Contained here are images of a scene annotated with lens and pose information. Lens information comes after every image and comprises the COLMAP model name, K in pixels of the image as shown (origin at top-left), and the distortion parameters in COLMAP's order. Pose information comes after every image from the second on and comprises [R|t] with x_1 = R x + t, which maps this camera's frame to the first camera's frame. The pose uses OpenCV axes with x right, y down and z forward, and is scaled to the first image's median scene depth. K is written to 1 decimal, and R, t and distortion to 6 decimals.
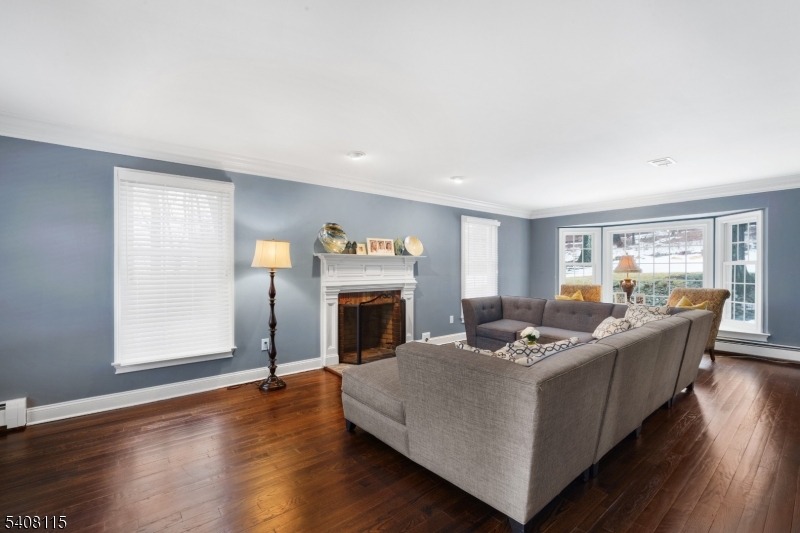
lens RADIAL K [[347.4, 0, 399.6], [0, 347.4, 266.1], [0, 0, 1]] dist [0.004133, -0.000058]
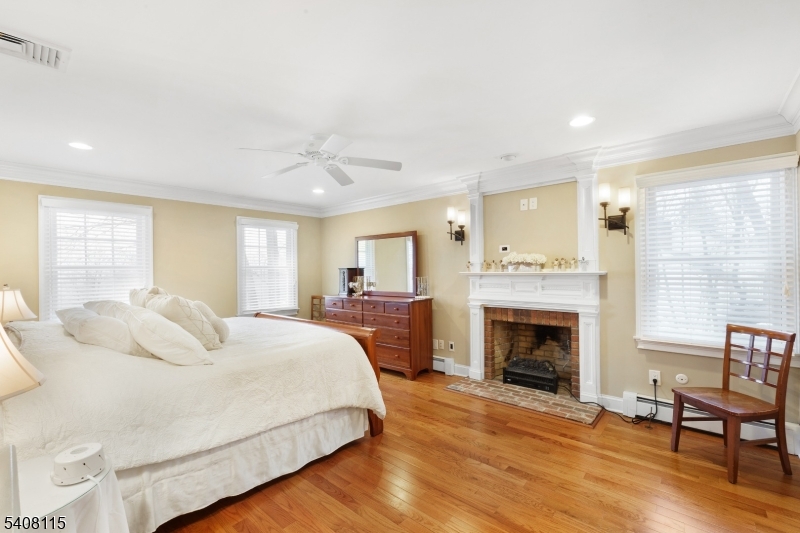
lens RADIAL K [[347.4, 0, 399.8], [0, 347.4, 267.5], [0, 0, 1]] dist [0.004133, -0.000058]
pose [[0.160523, -0.004487, -0.987022, 0.641168], [-0.000565, 0.999989, -0.004637, -0.020759], [0.987032, 0.001302, 0.160518, 0.543643]]
